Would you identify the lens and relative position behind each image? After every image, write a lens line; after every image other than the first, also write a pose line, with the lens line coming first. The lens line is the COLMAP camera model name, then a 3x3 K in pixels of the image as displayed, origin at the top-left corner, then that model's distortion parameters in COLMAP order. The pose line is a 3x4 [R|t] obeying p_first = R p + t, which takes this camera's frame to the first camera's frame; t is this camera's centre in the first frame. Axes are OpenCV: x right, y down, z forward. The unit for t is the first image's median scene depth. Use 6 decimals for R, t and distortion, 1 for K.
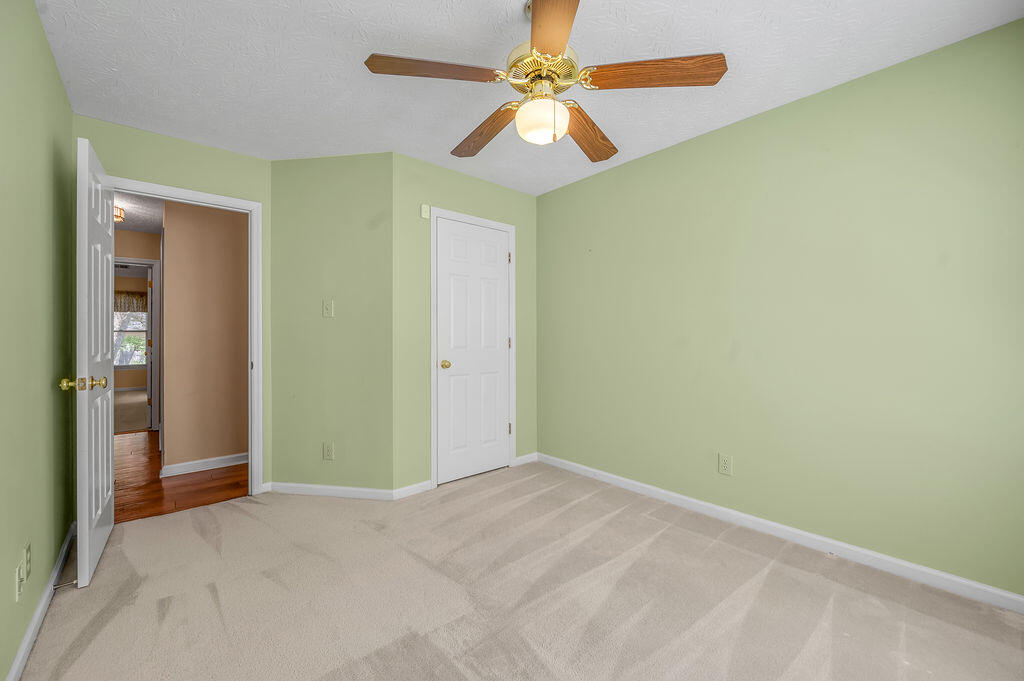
lens RADIAL K [[419.6, 0, 515.0], [0, 419.6, 332.7], [0, 0, 1]] dist [-0.000792, -0.000104]
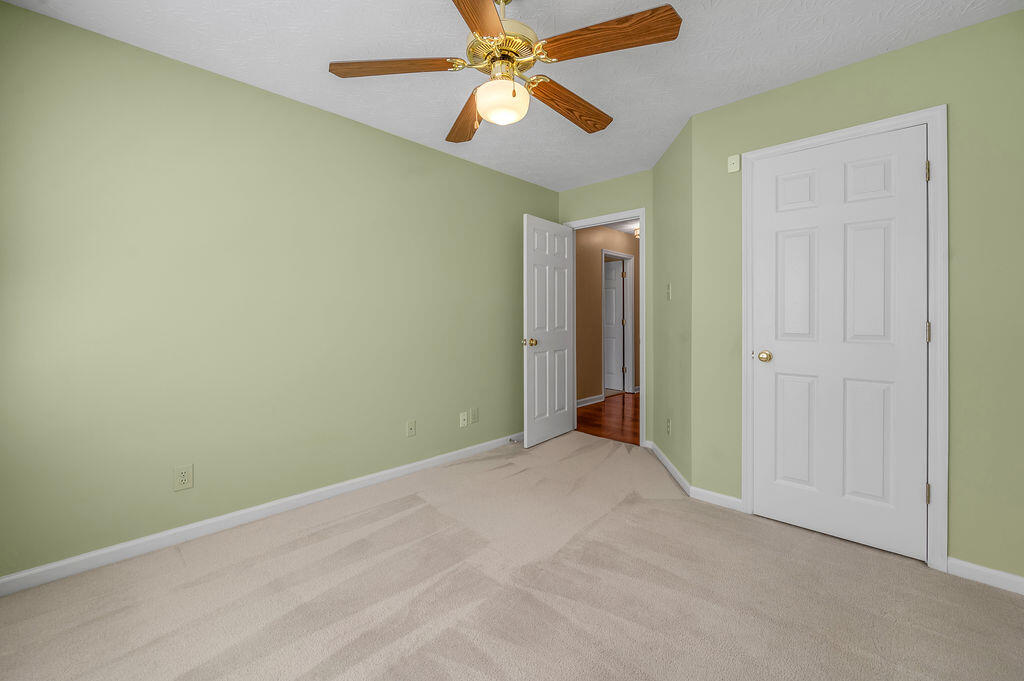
lens RADIAL K [[434.0, 0, 505.7], [0, 434.0, 313.7], [0, 0, 1]] dist [-0.000030, -0.000173]
pose [[0.042201, 0.002140, -0.999107, 0.603170], [0.008214, 0.999963, 0.002489, -0.006943], [0.999075, -0.008312, 0.042181, 0.525786]]
